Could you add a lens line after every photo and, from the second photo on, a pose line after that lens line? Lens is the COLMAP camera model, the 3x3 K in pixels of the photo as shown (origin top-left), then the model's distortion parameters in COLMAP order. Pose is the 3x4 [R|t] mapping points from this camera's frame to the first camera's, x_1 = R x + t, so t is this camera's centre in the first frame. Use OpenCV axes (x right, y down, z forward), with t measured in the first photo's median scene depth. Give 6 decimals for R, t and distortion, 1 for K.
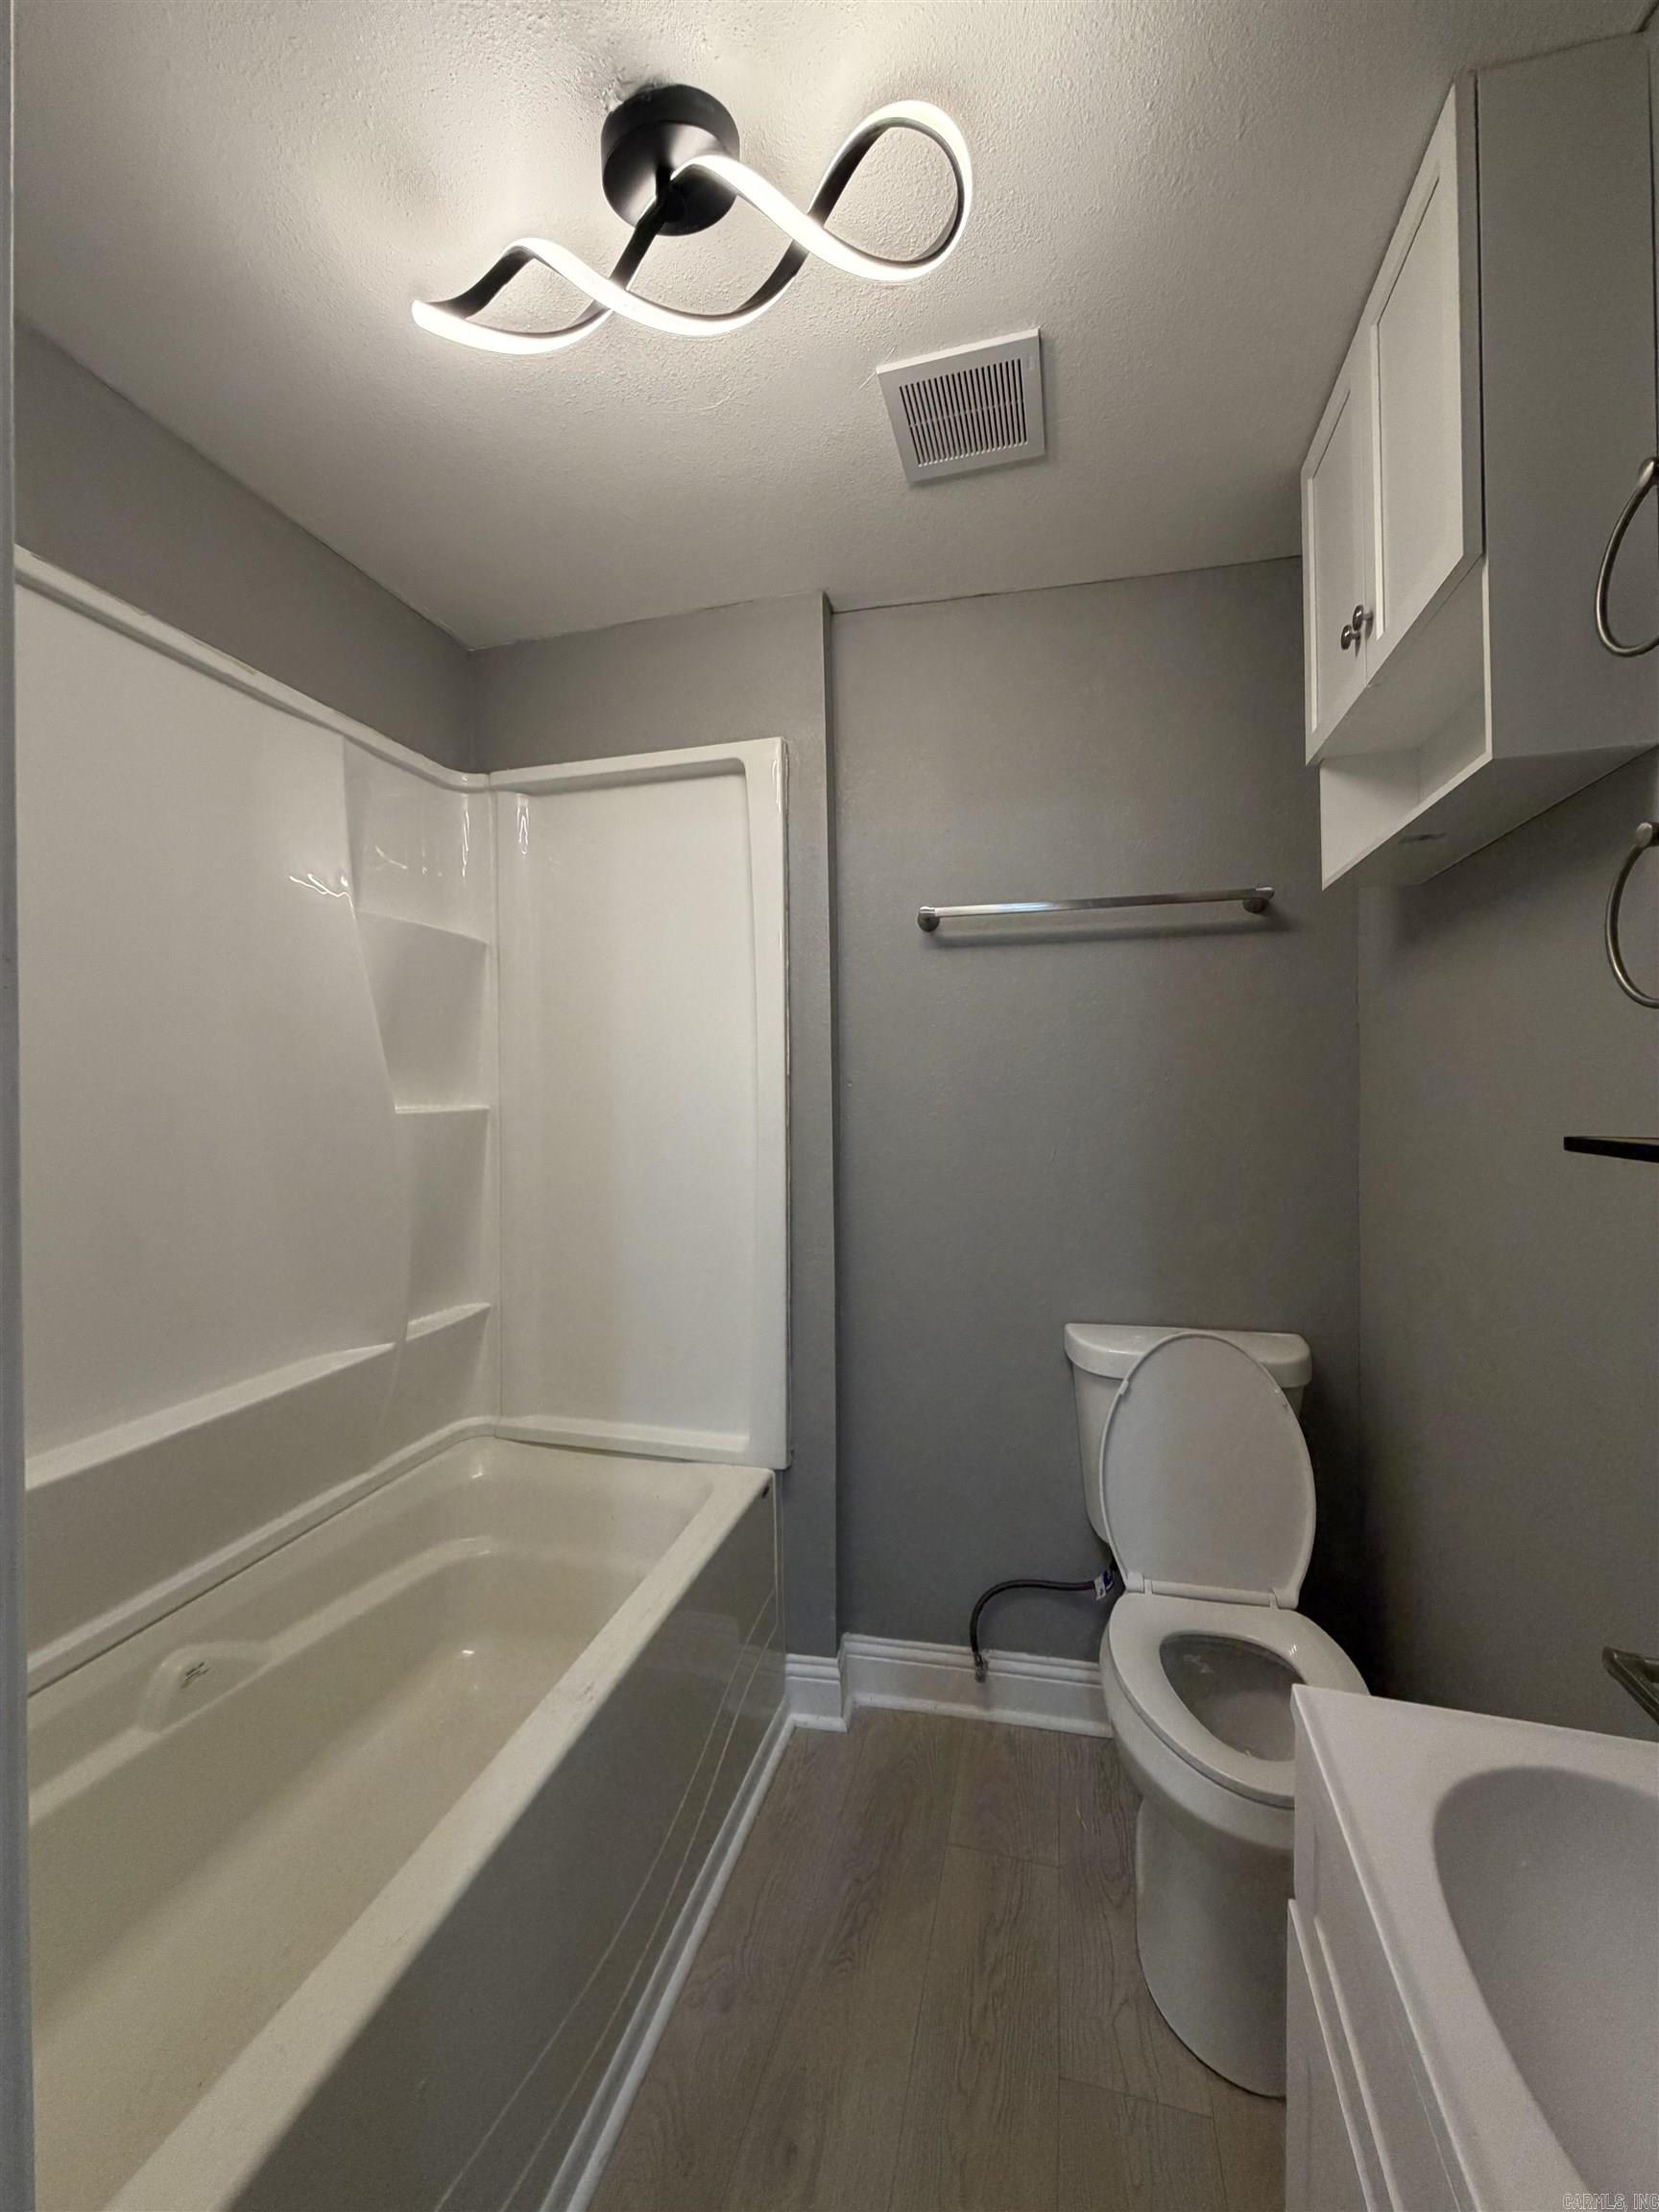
lens RADIAL K [[872.9, 0, 825.8], [0, 872.9, 1103.6], [0, 0, 1]] dist [0.002314, 0.000471]
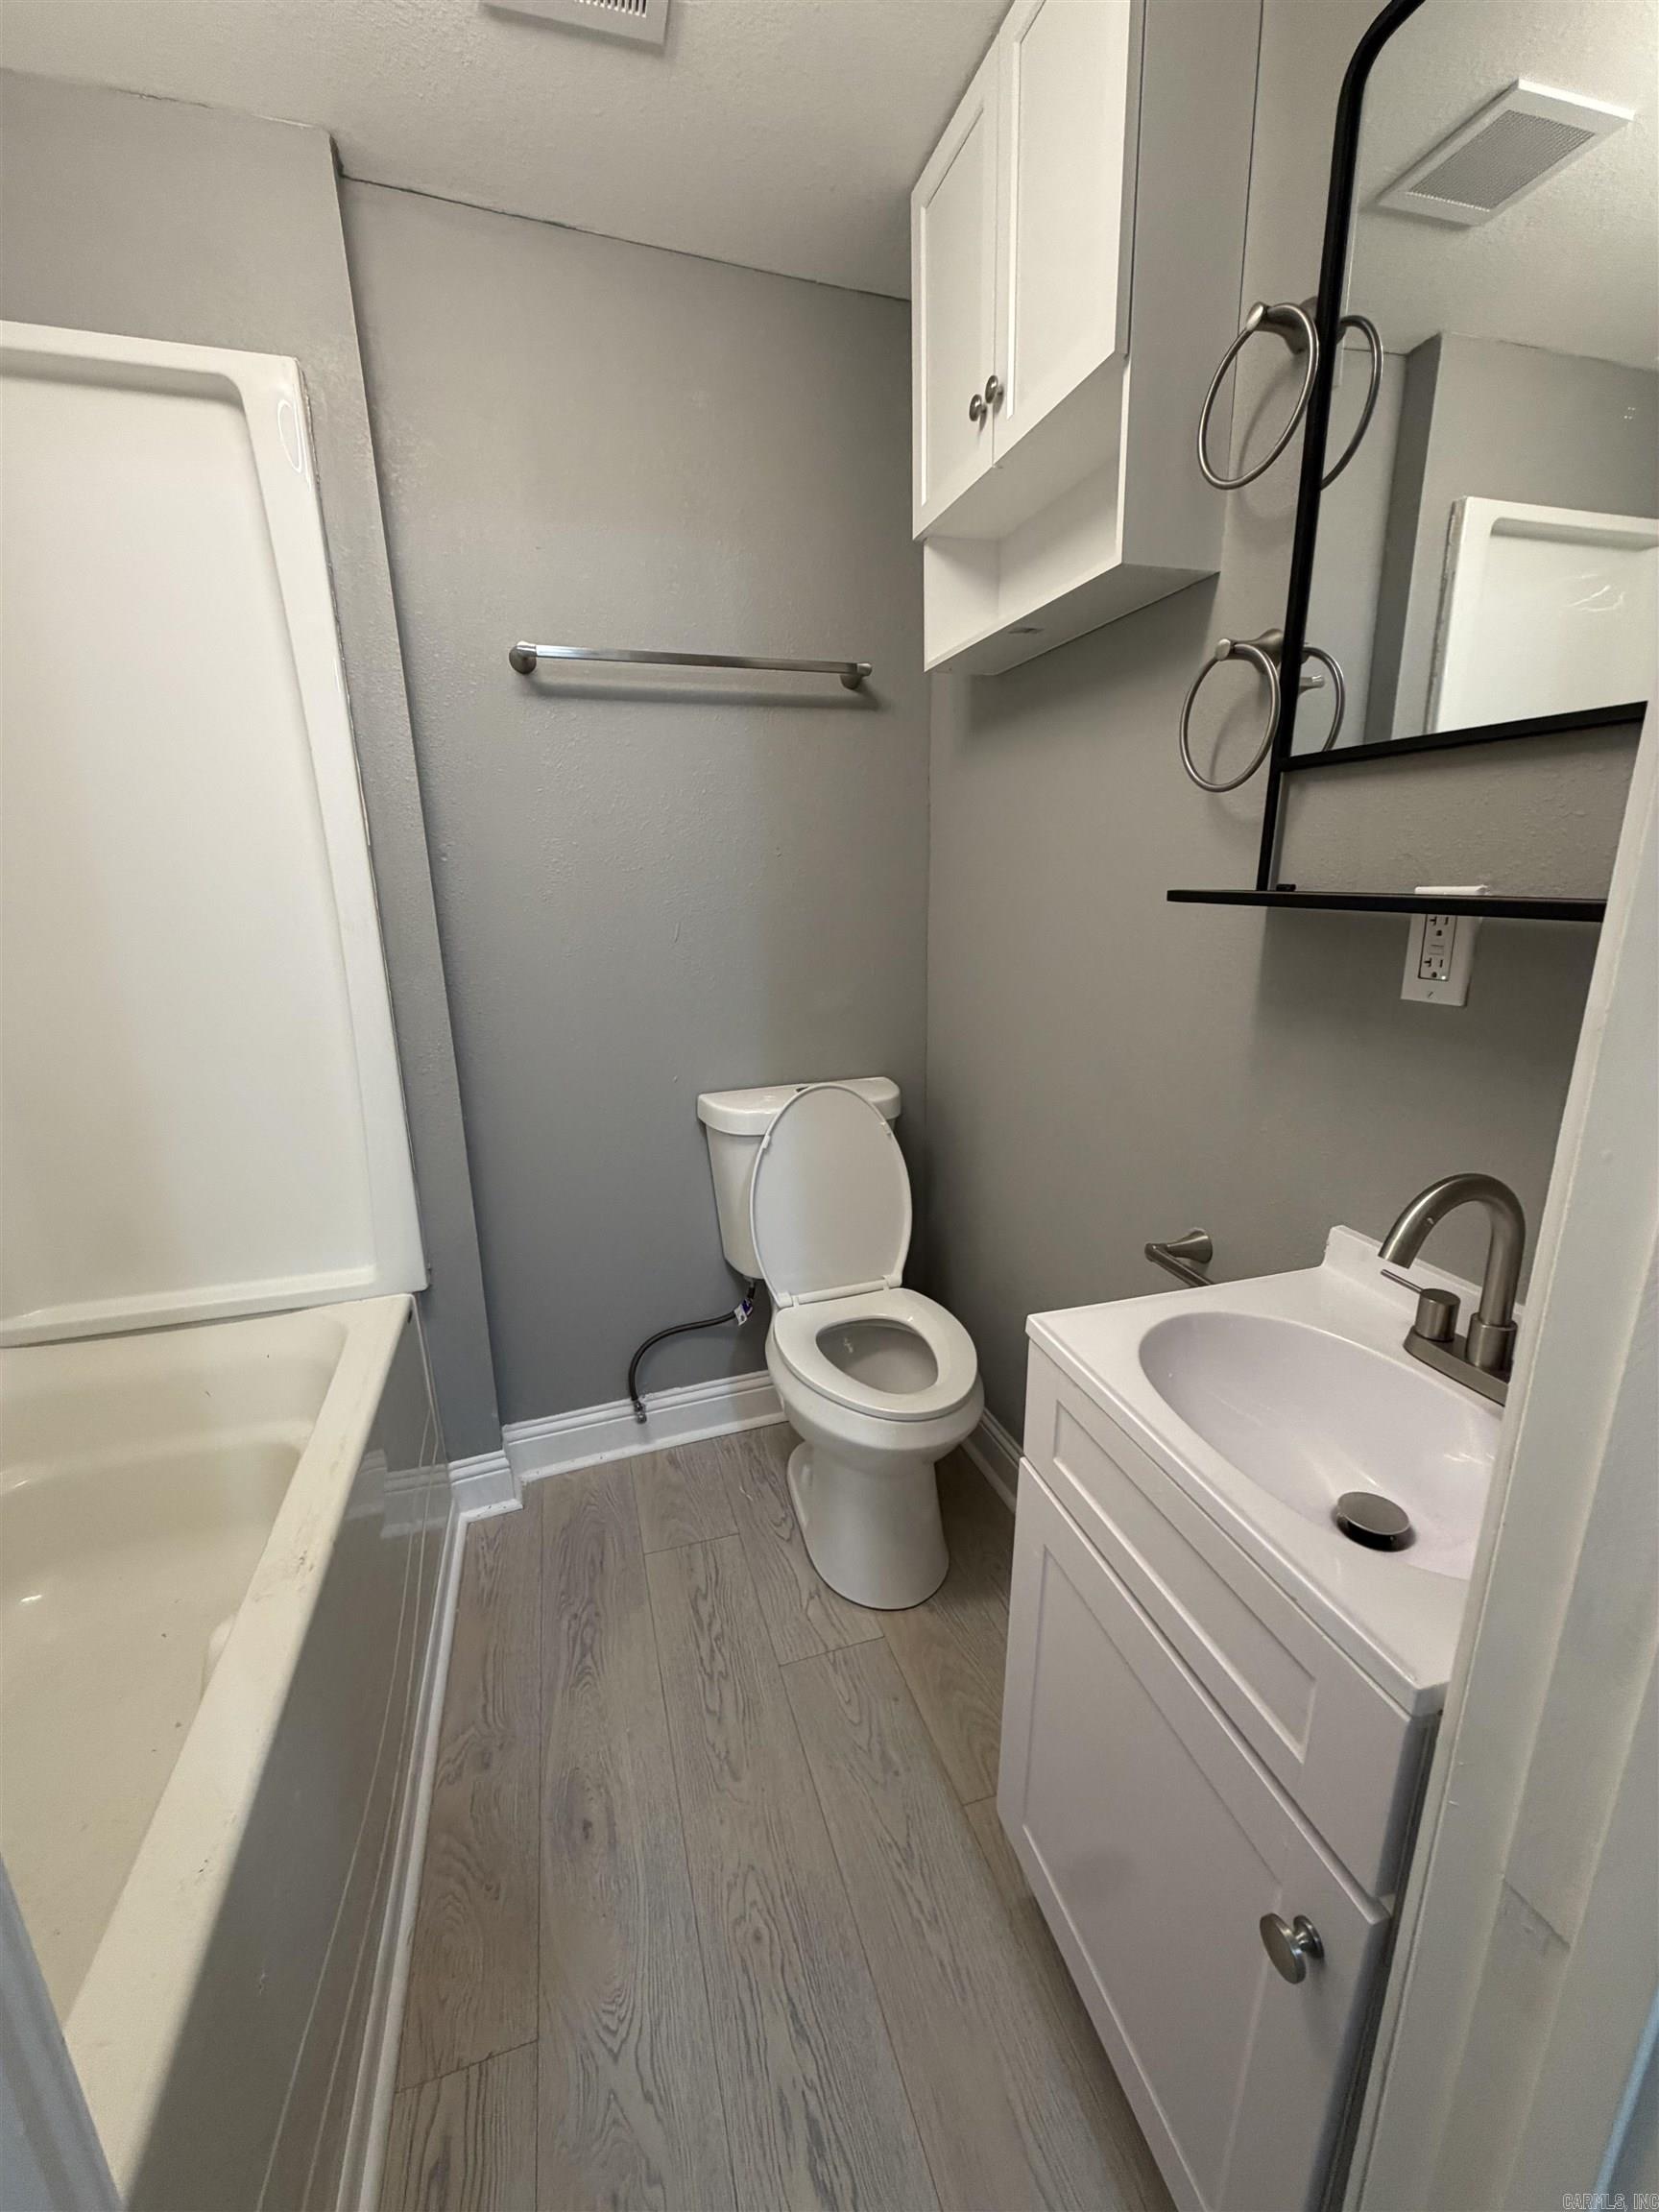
lens RADIAL K [[875.5, 0, 829.1], [0, 875.5, 1100.3], [0, 0, 1]] dist [0.000512, 0.000502]
pose [[0.848267, -0.139266, 0.510929, -0.140721], [0.015331, 0.970855, 0.239177, 0.009699], [-0.529347, -0.195053, 0.825679, 0.050951]]
